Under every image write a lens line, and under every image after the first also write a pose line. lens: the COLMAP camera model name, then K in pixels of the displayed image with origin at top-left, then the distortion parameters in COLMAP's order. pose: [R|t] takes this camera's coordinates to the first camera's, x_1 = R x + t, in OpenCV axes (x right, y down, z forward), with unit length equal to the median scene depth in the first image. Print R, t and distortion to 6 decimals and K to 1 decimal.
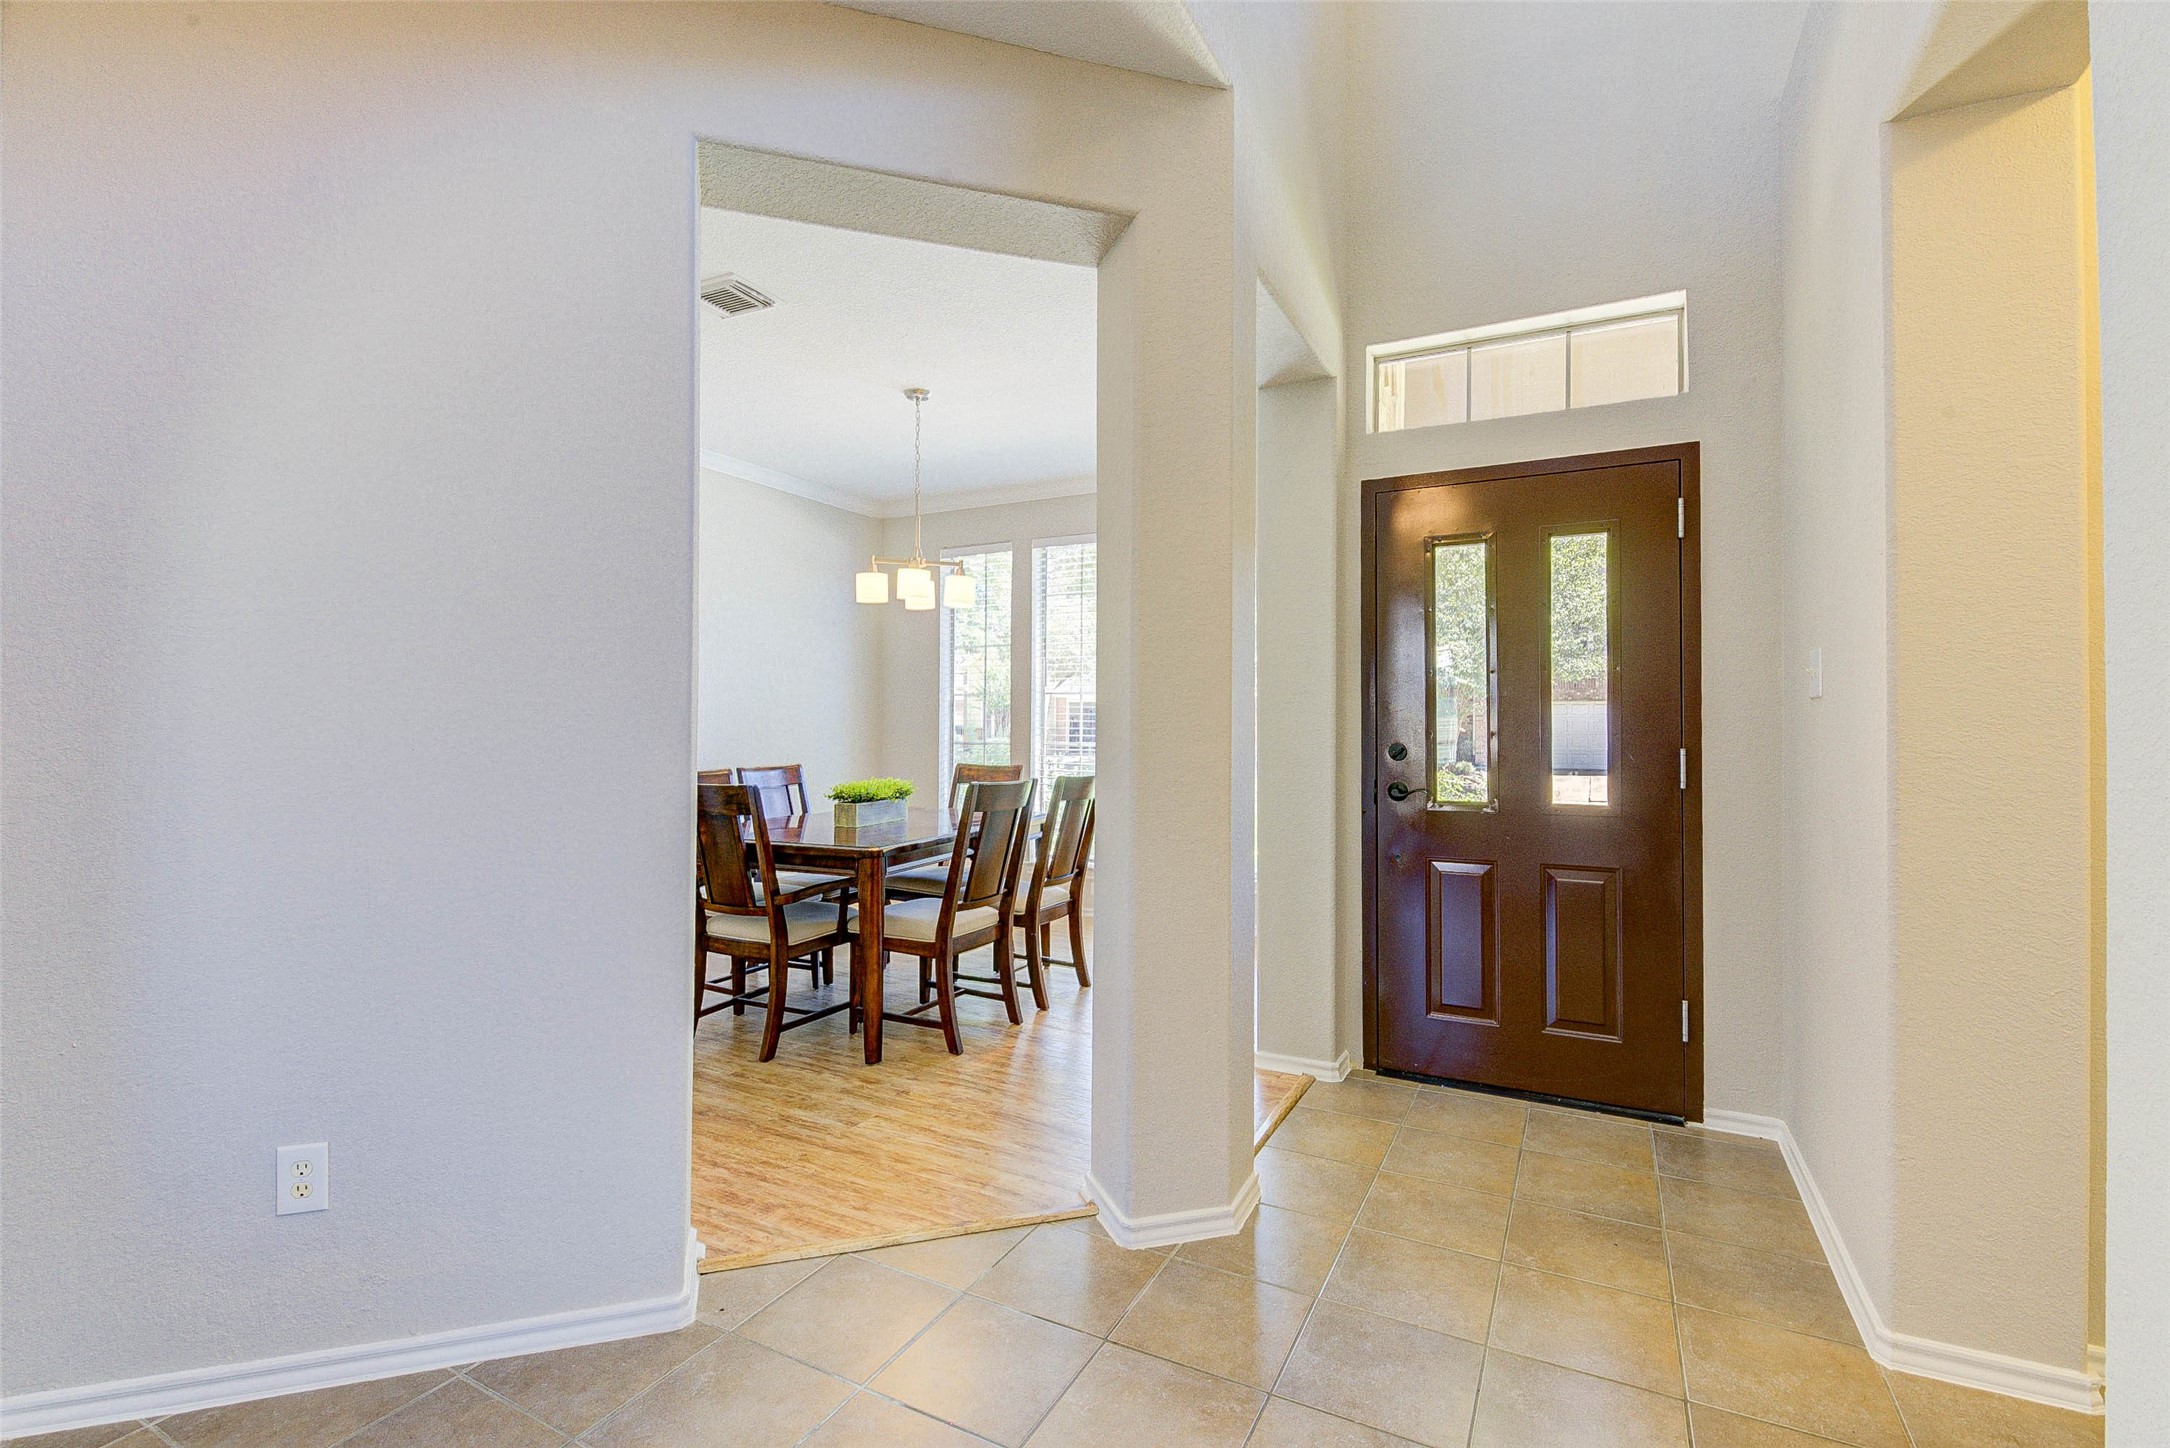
lens RADIAL K [[972.8, 0, 1085.0], [0, 972.8, 724.0], [0, 0, 1]] dist [0.028762, -0.012580]
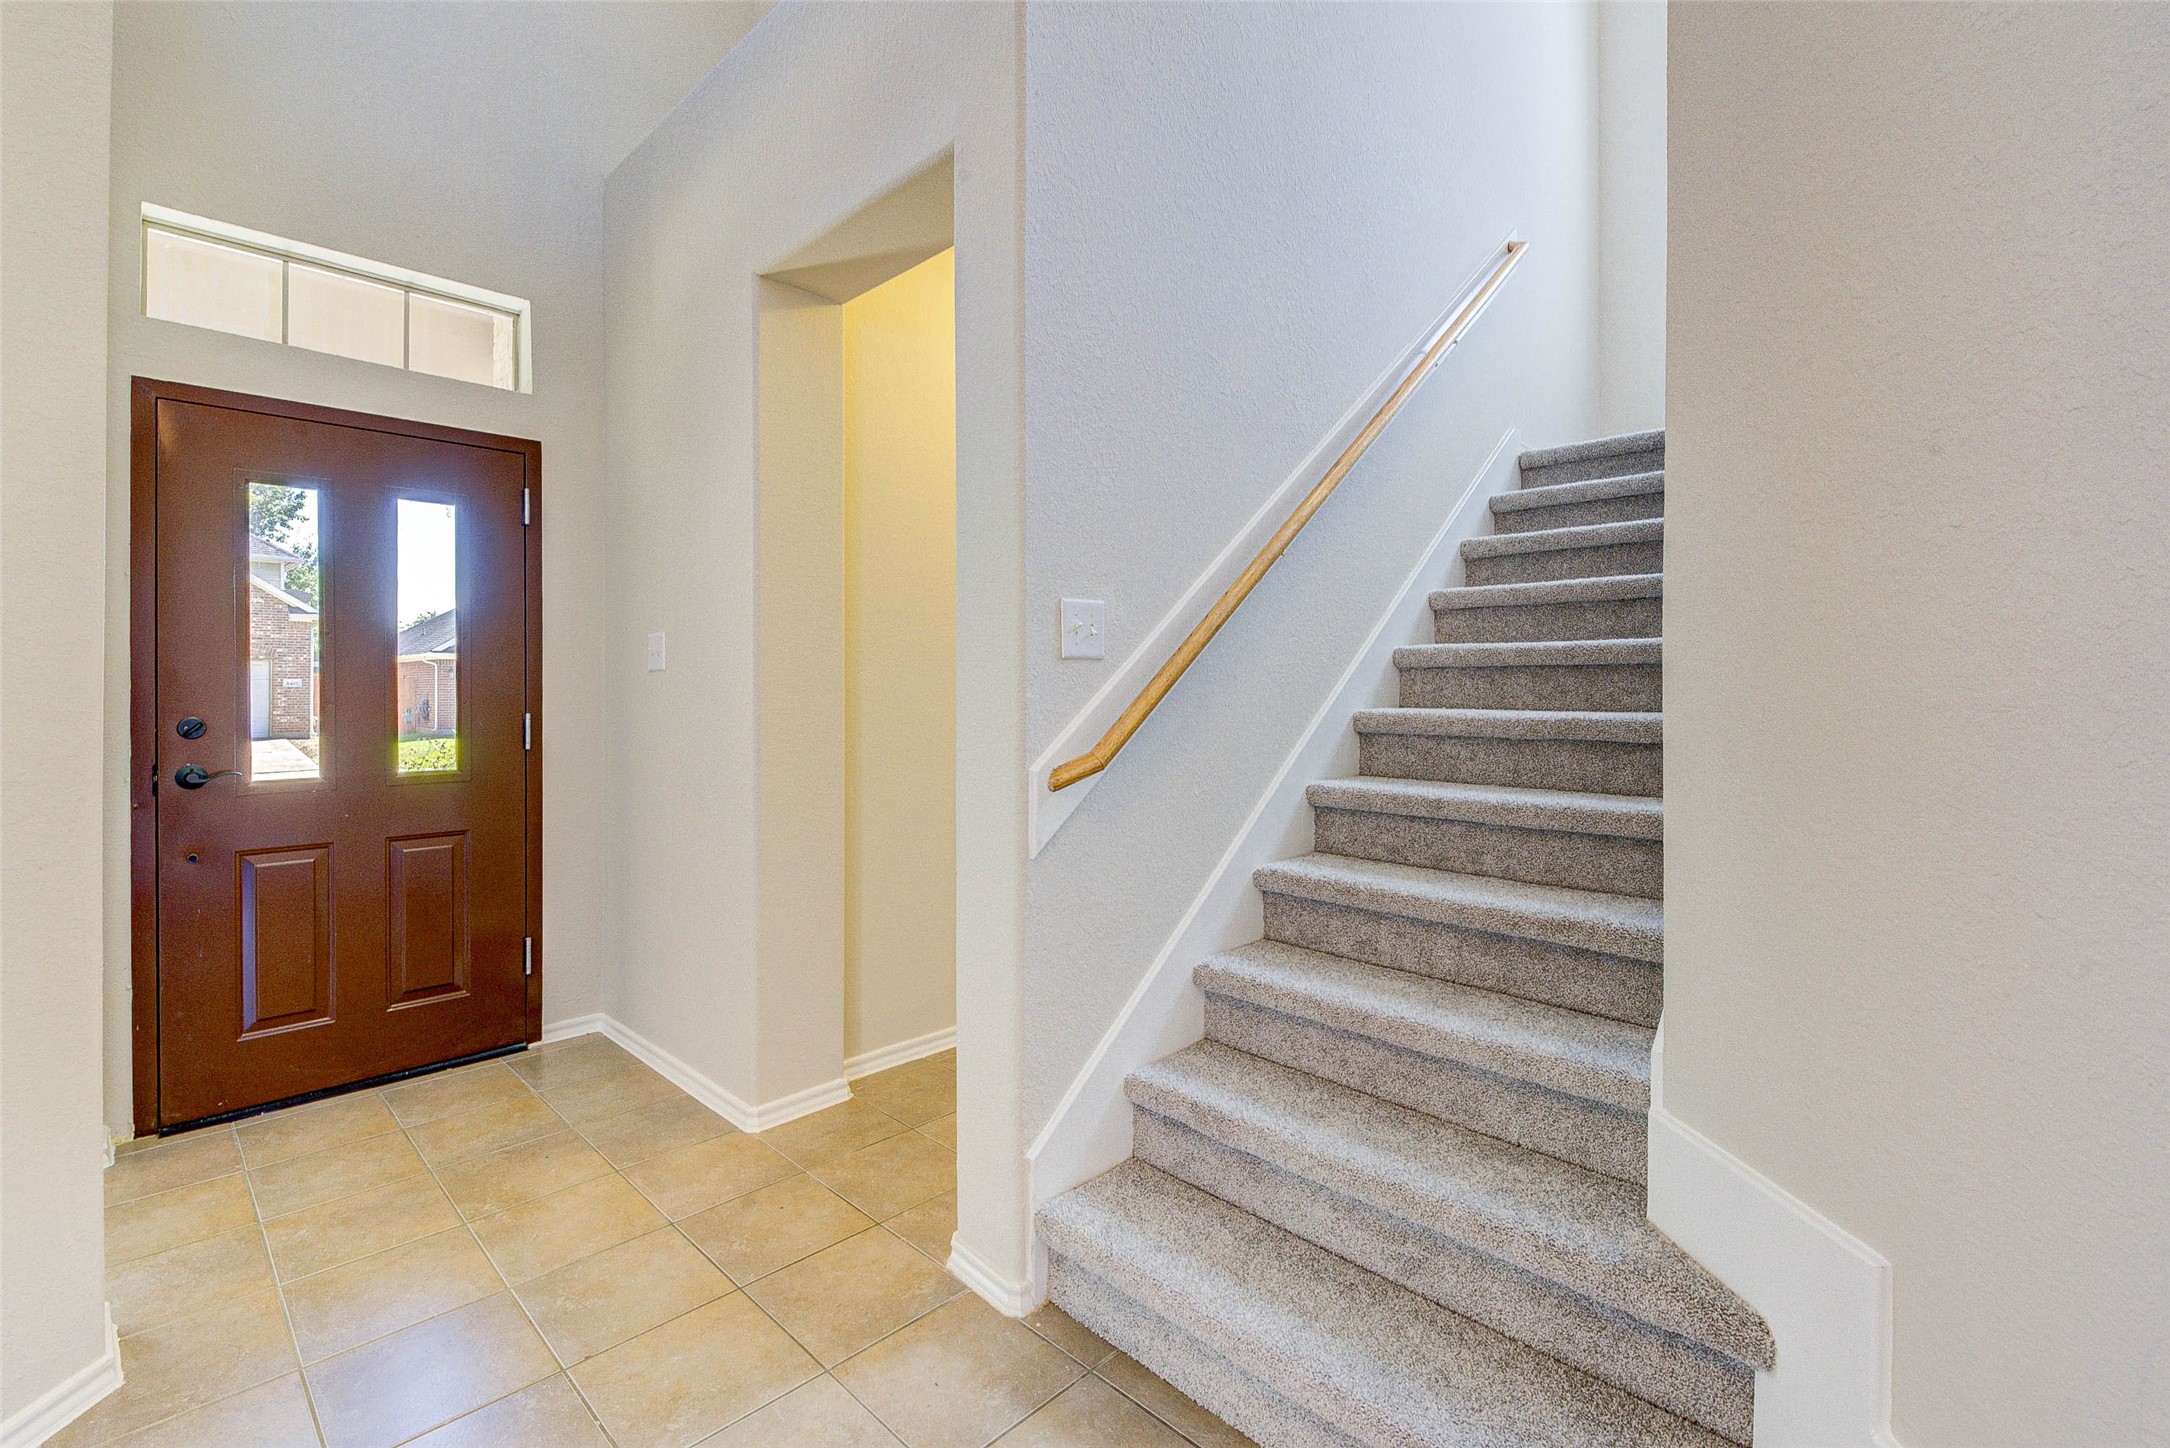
lens RADIAL K [[952.7, 0, 1073.6], [0, 952.7, 712.3], [0, 0, 1]] dist [-0.002537, -0.004212]
pose [[0.301608, -0.027558, 0.953034, -0.229773], [0.000189, 0.999584, 0.028844, -0.006988], [-0.953432, -0.008519, 0.301487, 0.081692]]
